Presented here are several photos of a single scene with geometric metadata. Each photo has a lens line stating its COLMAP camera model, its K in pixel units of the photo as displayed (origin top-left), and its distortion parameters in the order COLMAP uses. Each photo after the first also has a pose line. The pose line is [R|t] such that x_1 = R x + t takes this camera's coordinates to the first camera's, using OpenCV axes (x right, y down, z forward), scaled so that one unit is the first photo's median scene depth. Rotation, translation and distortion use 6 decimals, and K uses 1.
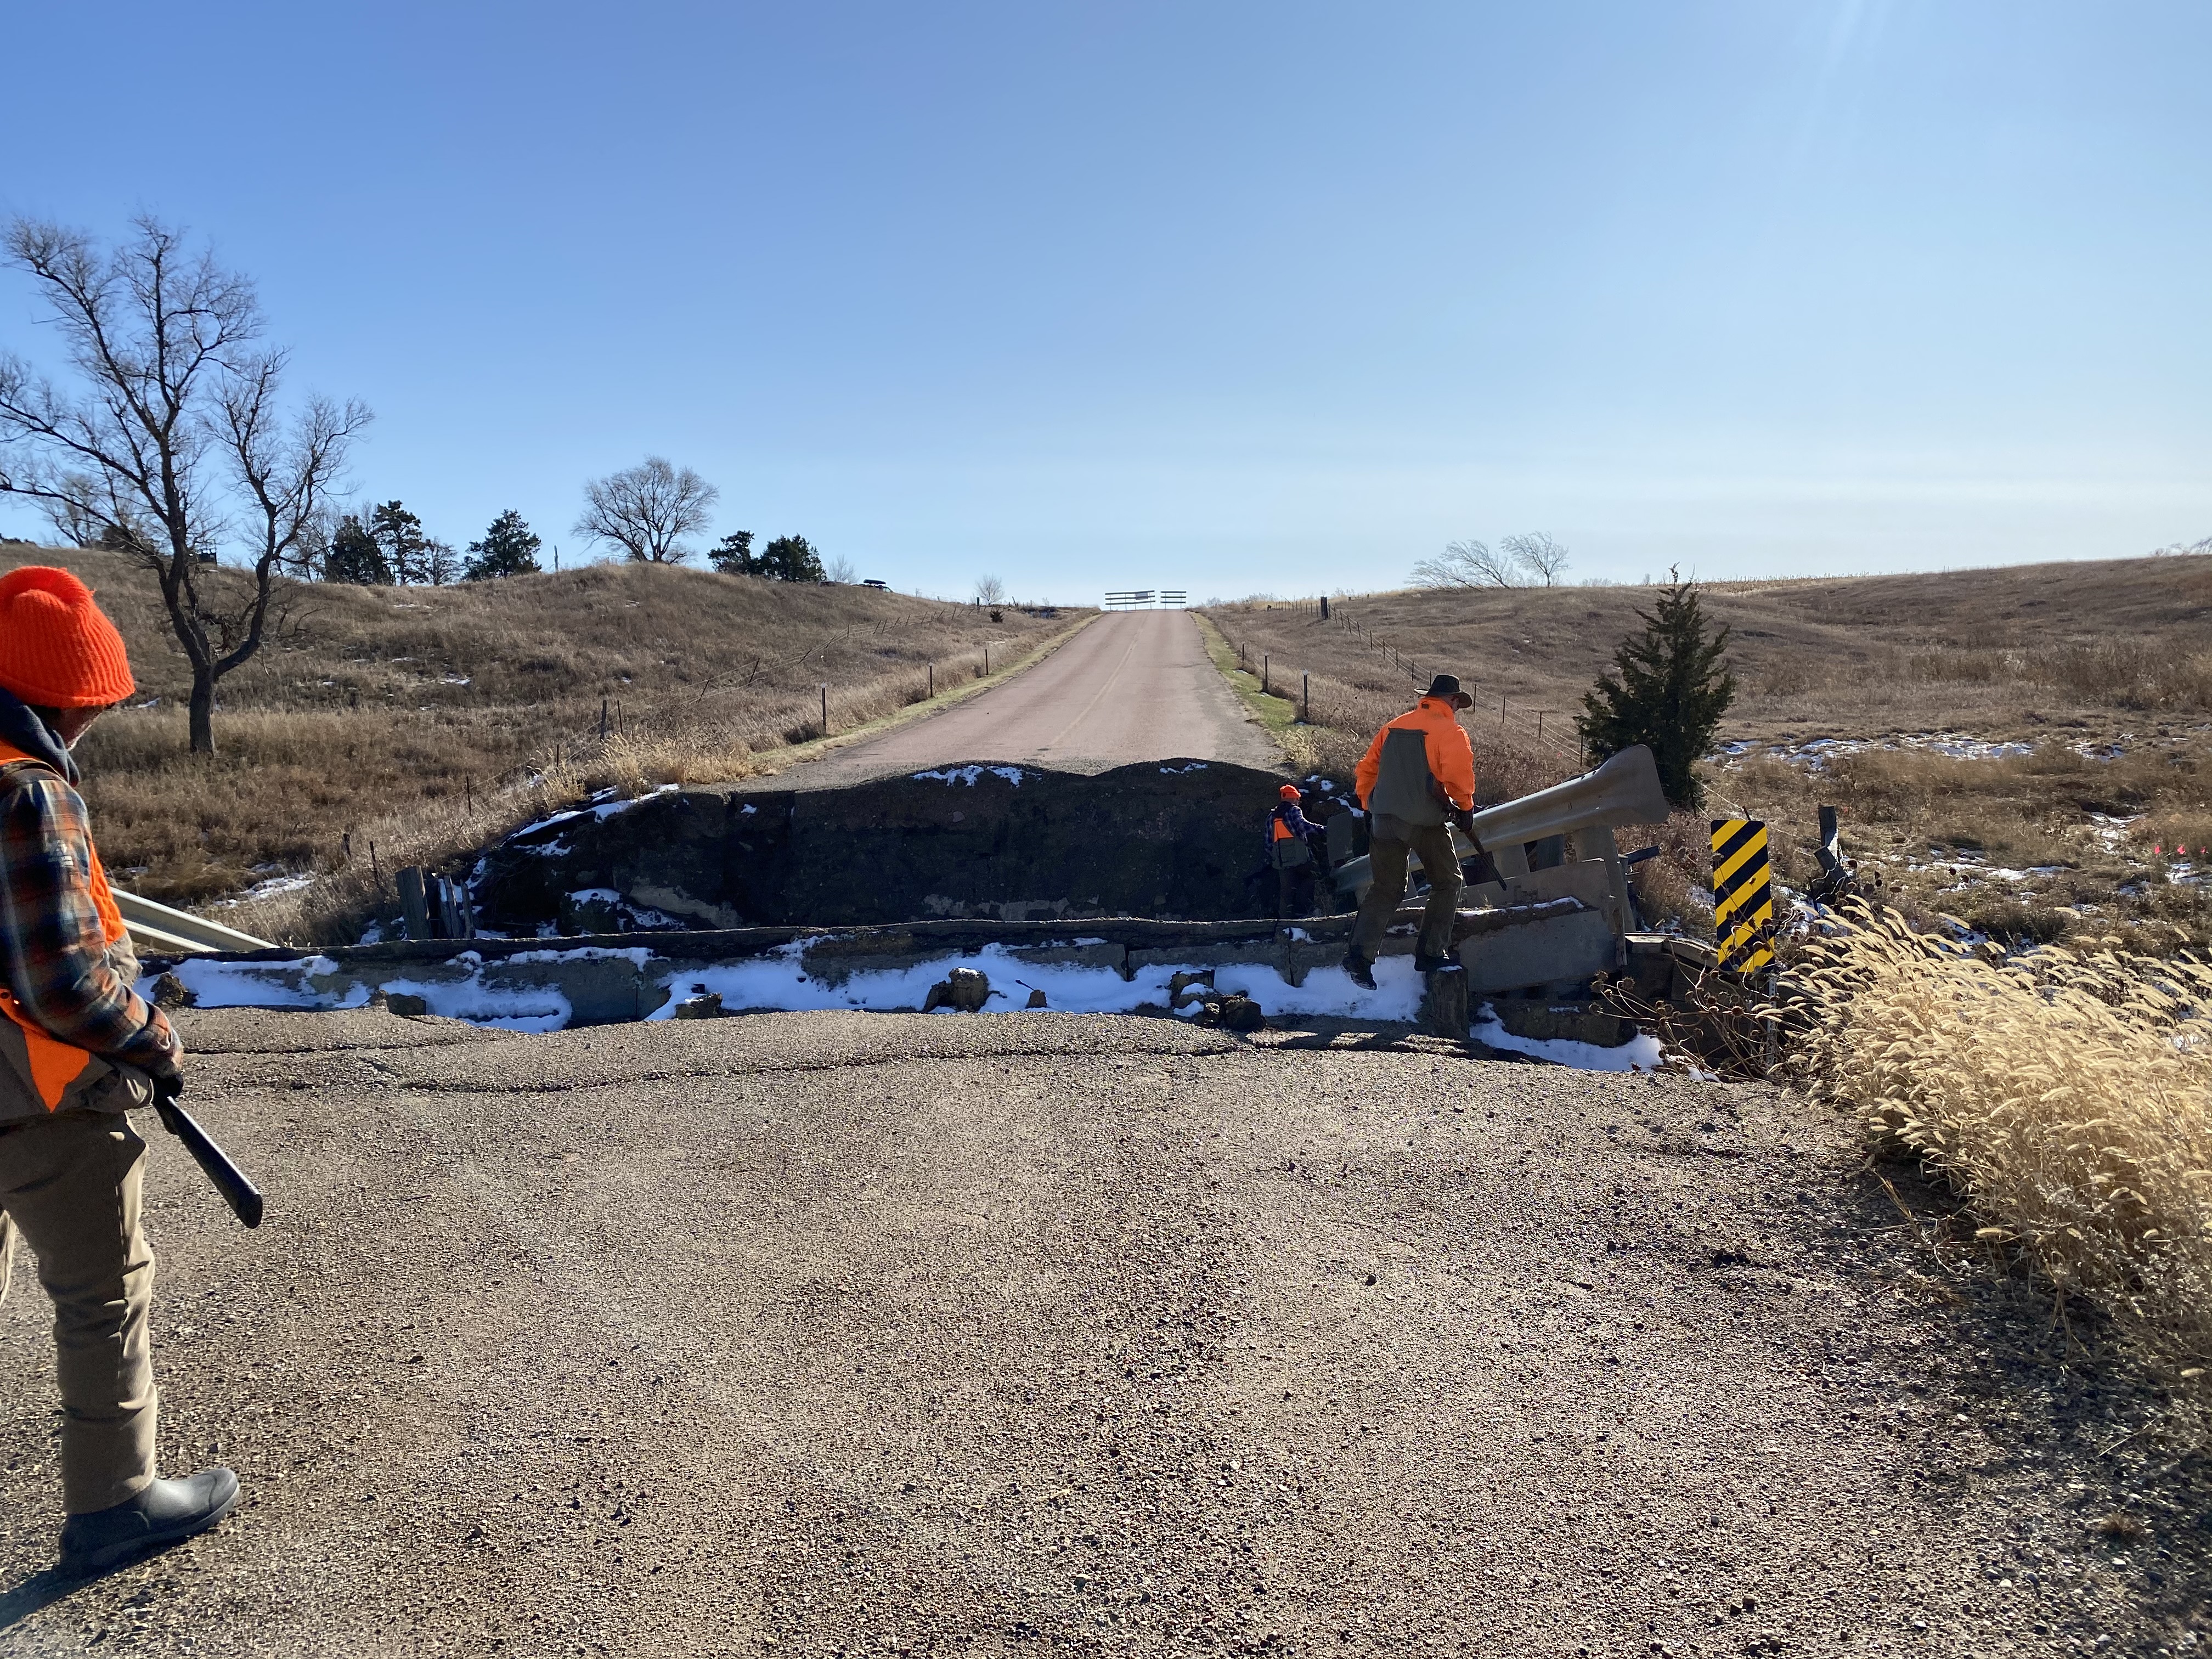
lens RADIAL K [[1710.4, 0, 1086.2], [0, 1710.4, 838.2], [0, 0, 1]] dist [0.203204, -0.251520]
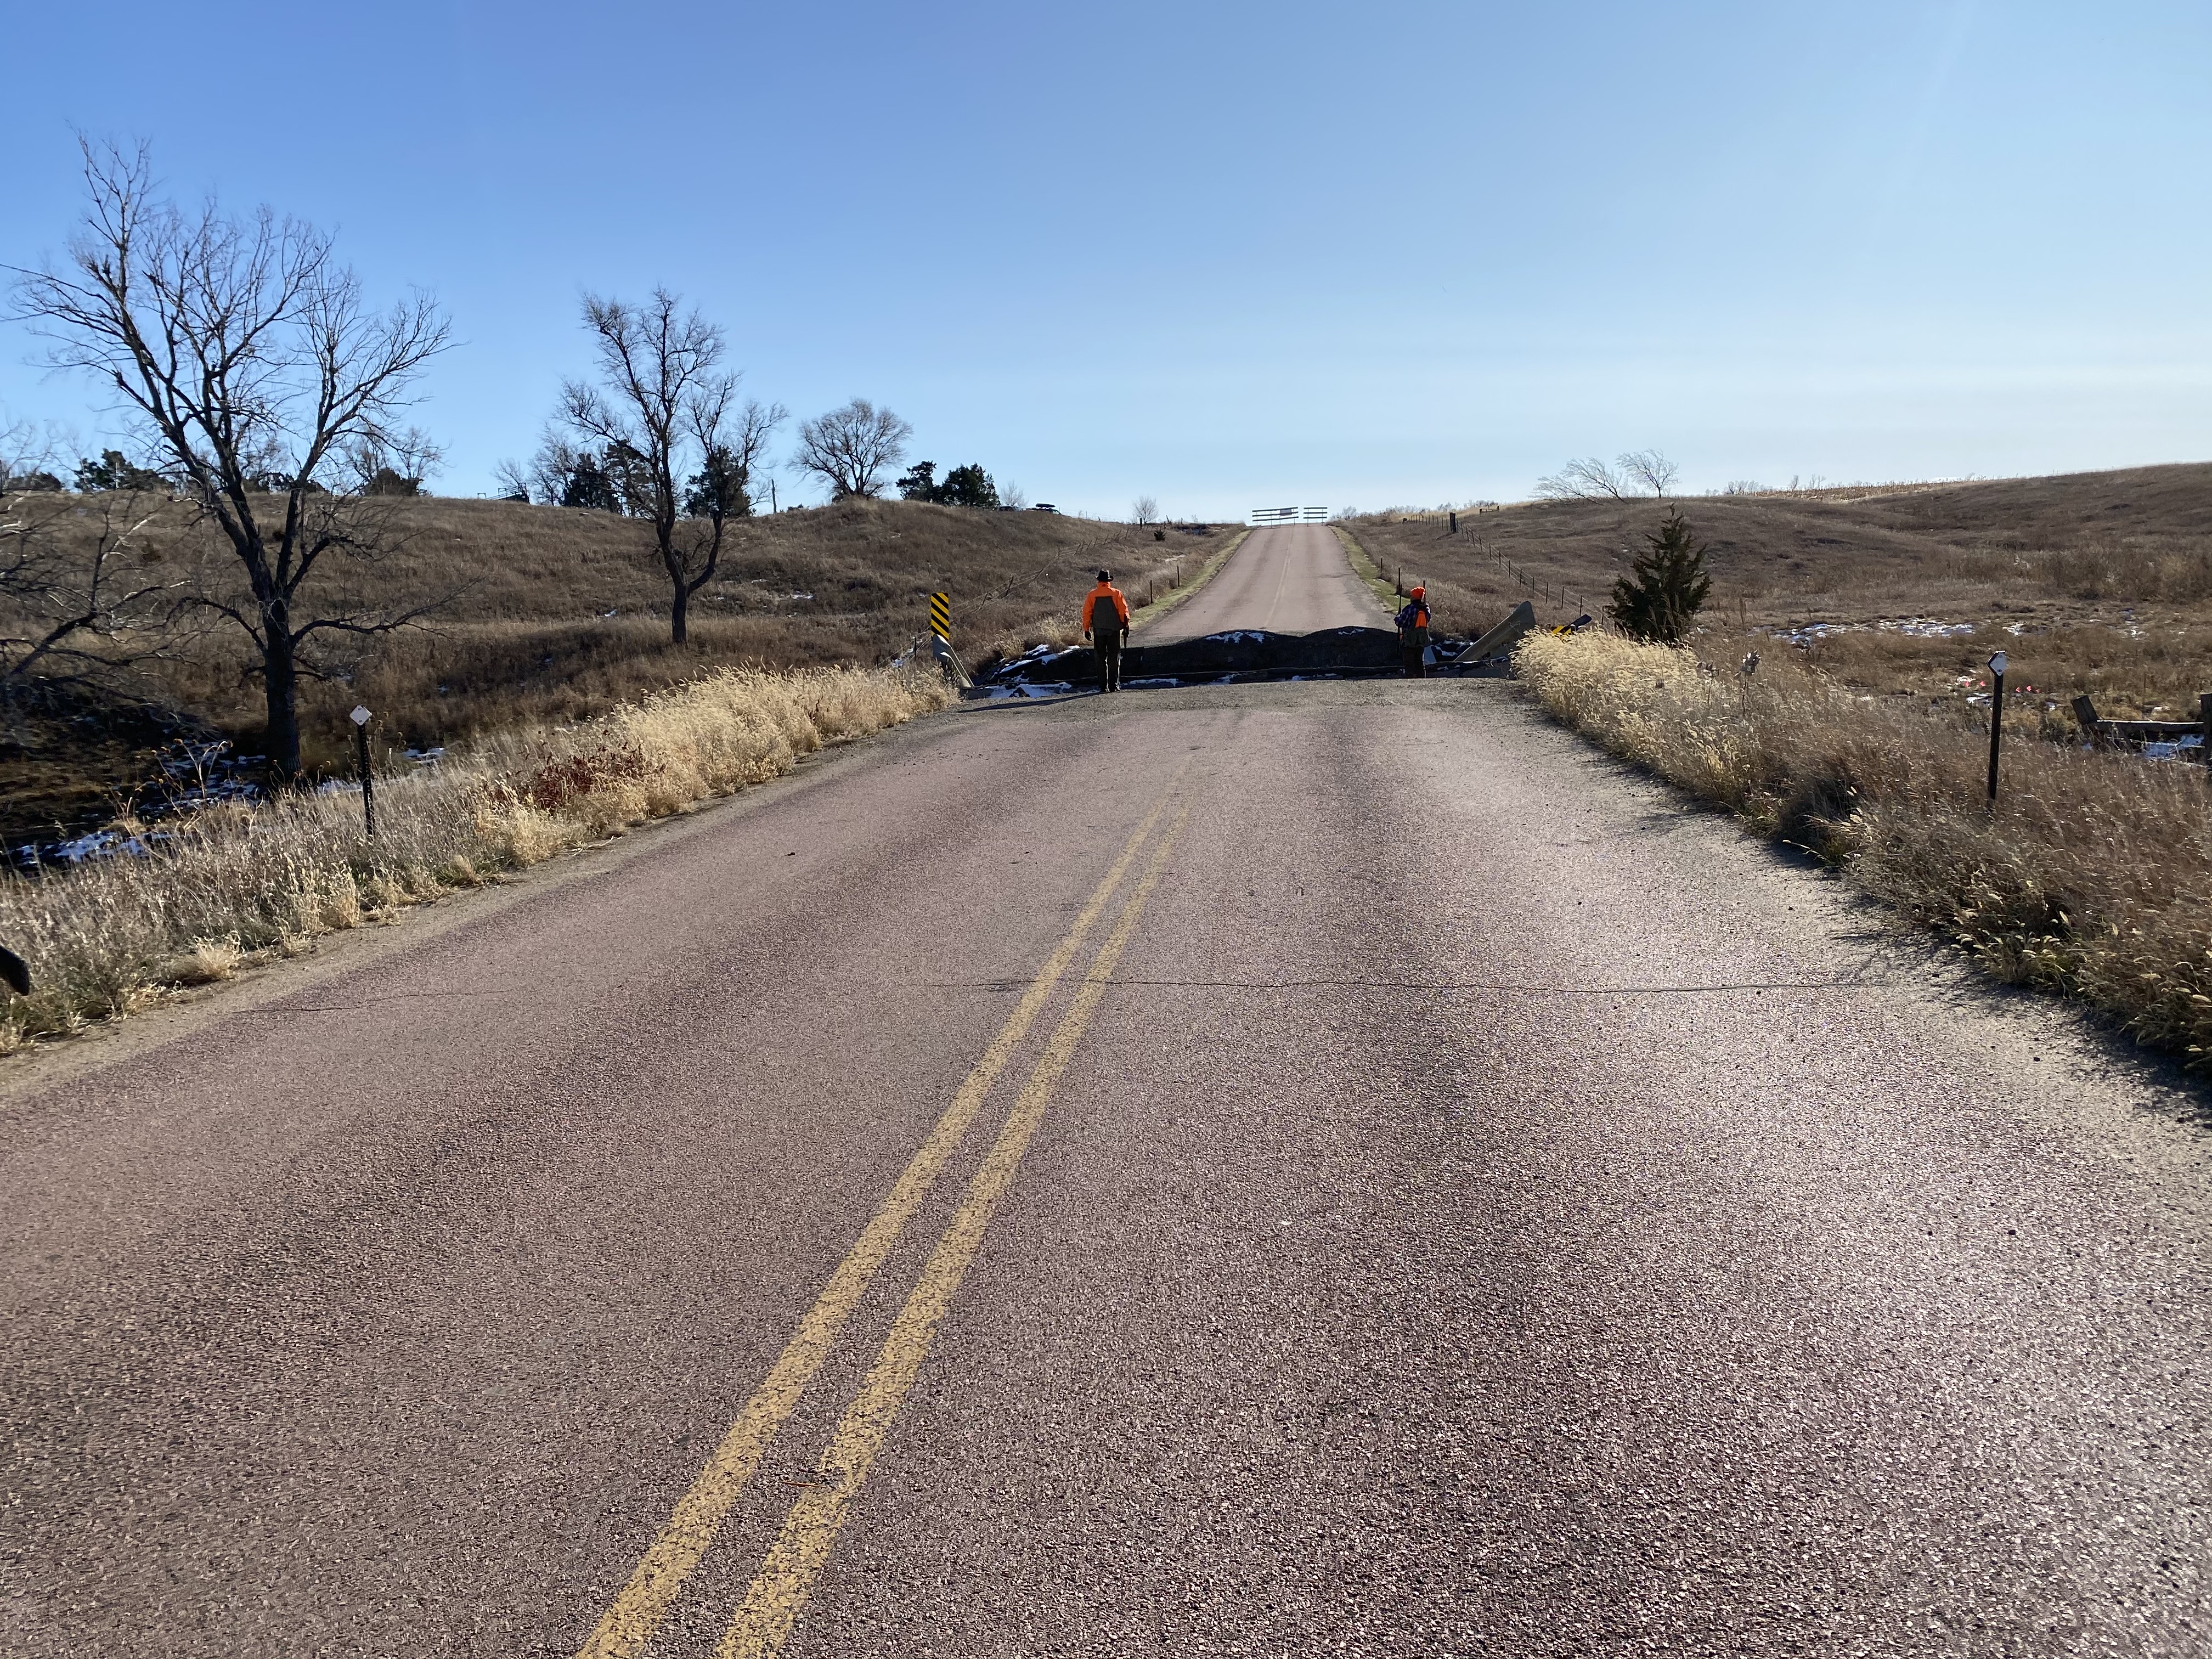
lens RADIAL K [[1709.8, 0, 1106.0], [0, 1709.8, 829.5], [0, 0, 1]] dist [0.203564, -0.251144]
pose [[0.997899, -0.003010, -0.064720, -0.119902], [0.005872, 0.999011, 0.044072, 0.121082], [0.064523, -0.044359, 0.996930, -1.200712]]
